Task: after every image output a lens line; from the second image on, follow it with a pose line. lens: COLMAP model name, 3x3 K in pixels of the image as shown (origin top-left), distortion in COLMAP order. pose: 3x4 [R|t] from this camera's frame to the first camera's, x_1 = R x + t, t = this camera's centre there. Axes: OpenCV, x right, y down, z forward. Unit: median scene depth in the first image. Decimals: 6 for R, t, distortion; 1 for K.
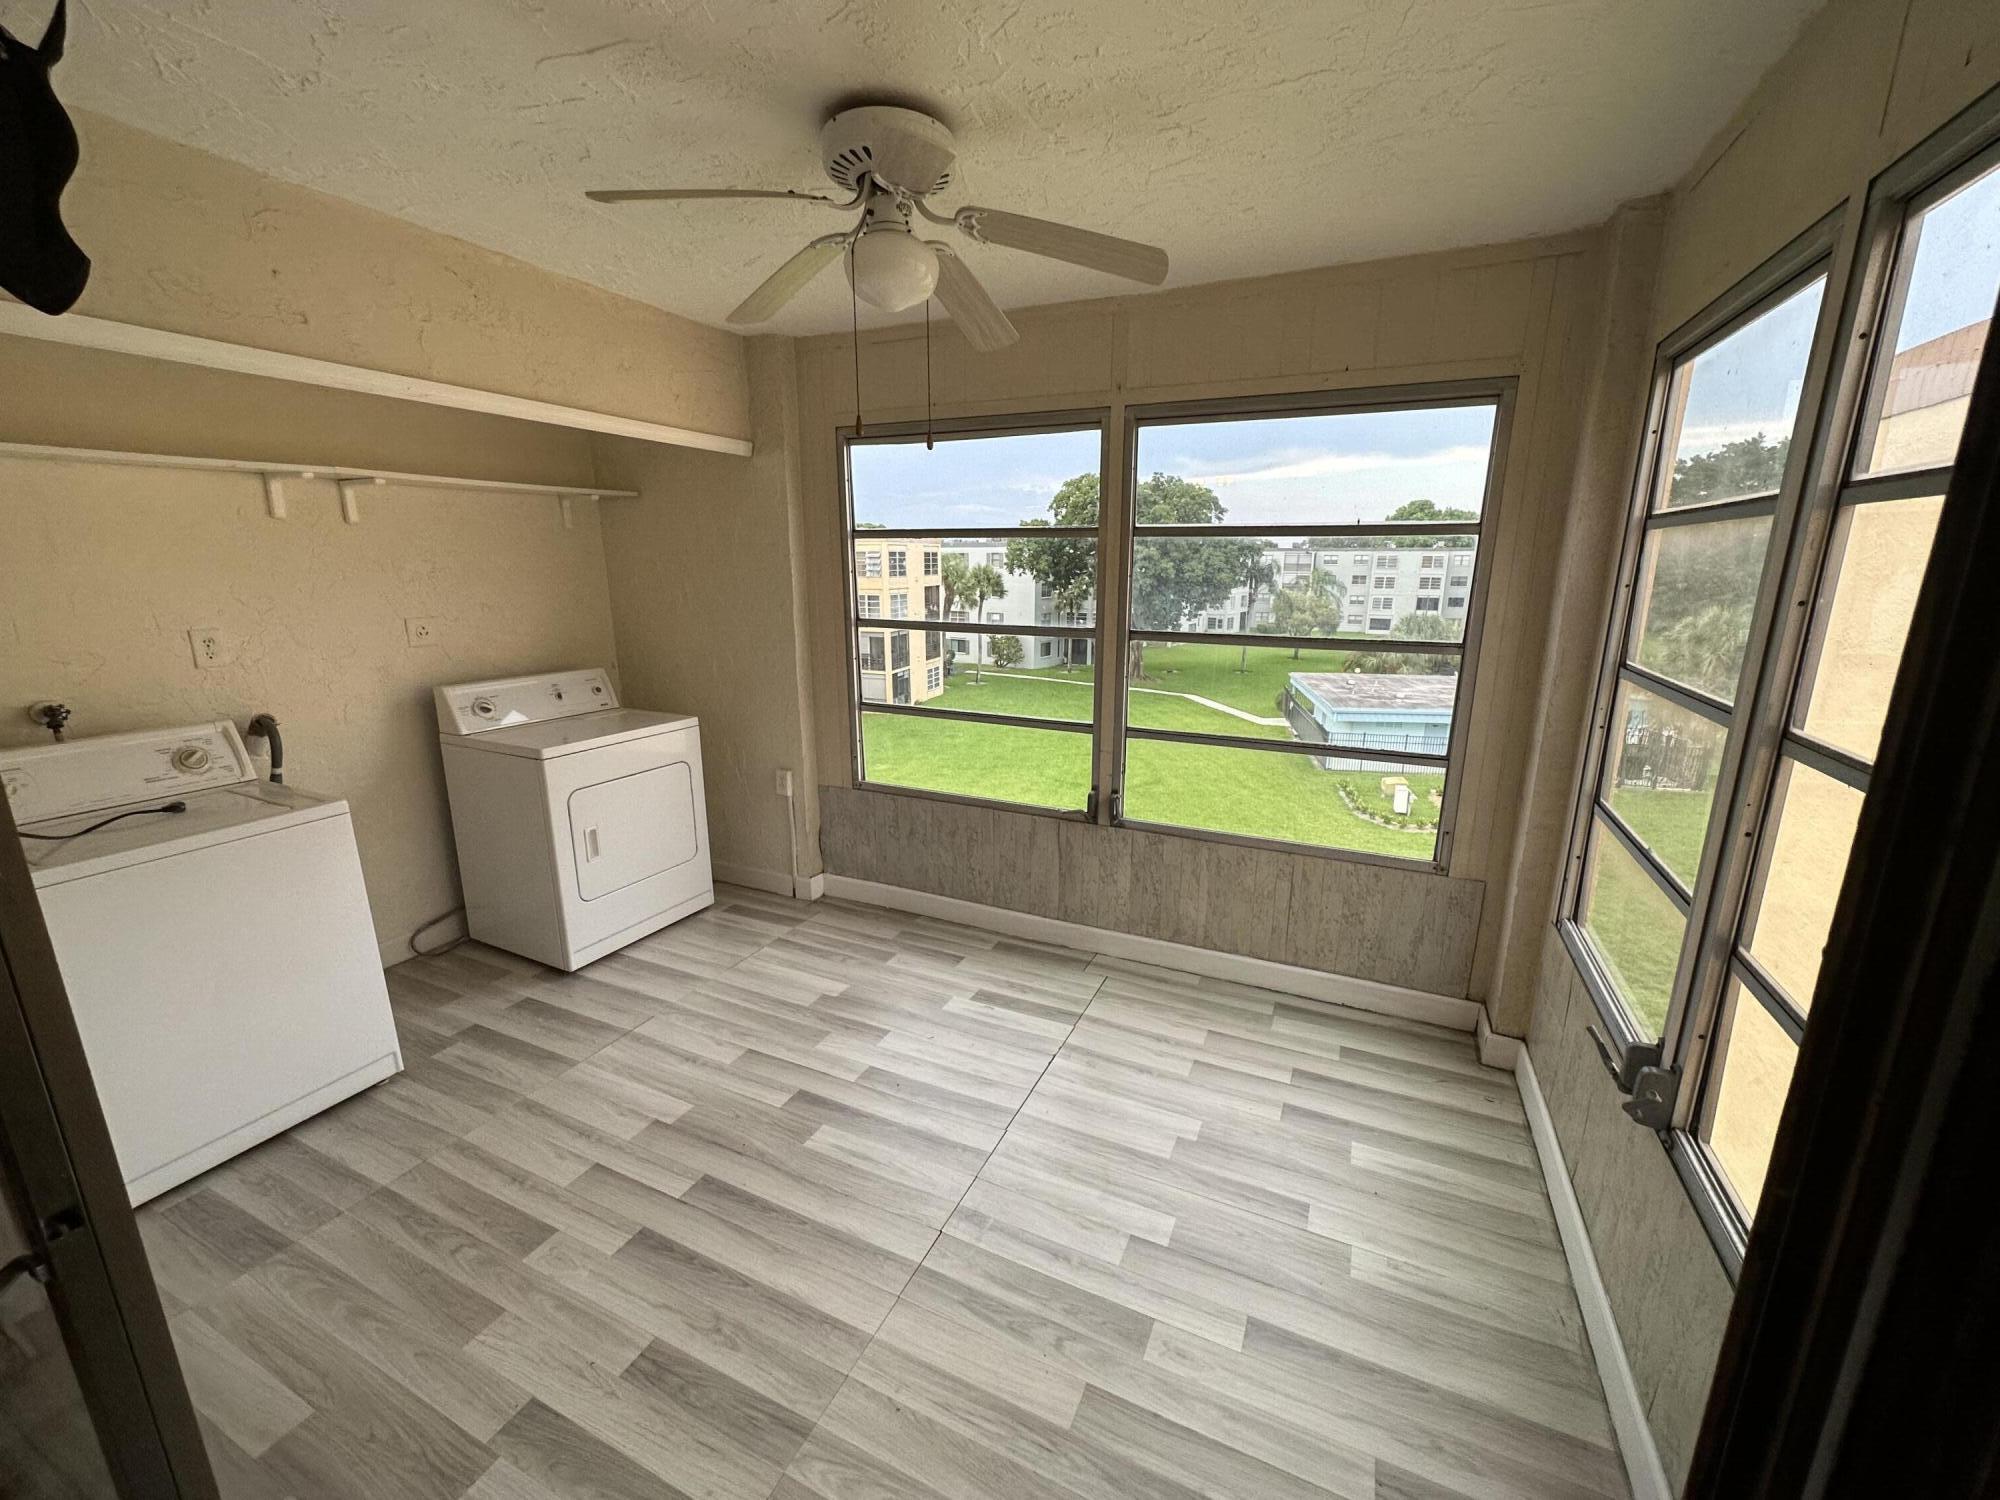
lens RADIAL K [[799.5, 0, 1002.4], [0, 799.5, 750.9], [0, 0, 1]] dist [-0.004029, 0.000728]
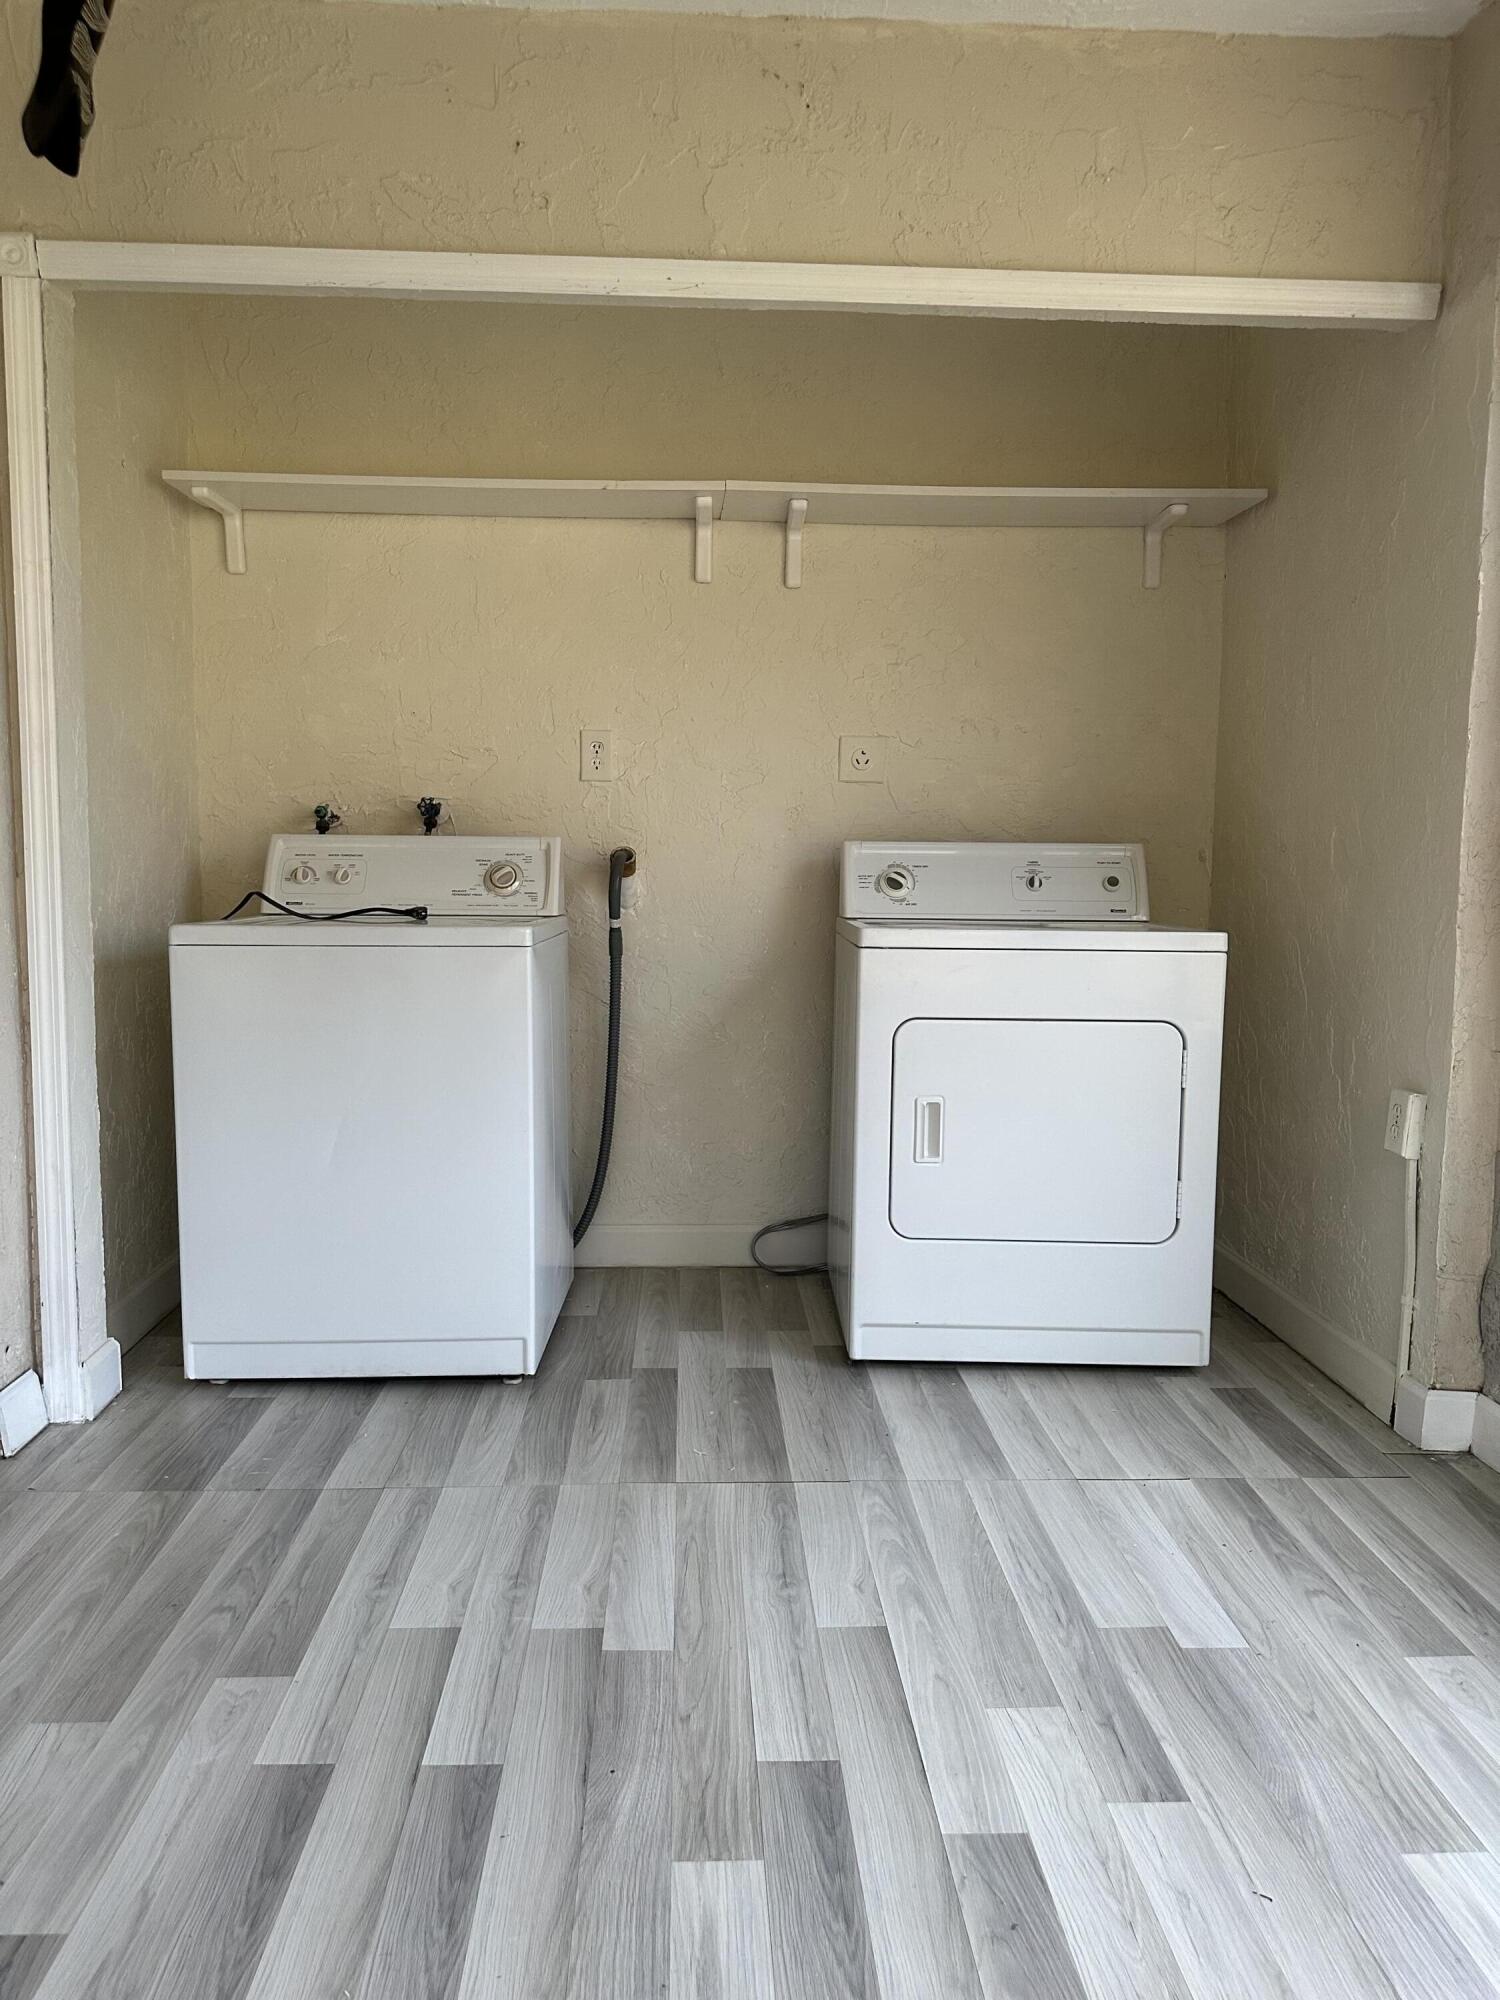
lens RADIAL K [[1403.4, 0, 747.2], [0, 1403.4, 1001.0], [0, 0, 1]] dist [0.021935, -0.014640]
pose [[0.456592, 0.086812, -0.885431, 0.266841], [-0.217373, 0.975951, -0.016407, 0.088956], [0.862712, 0.199960, 0.464482, 0.548075]]
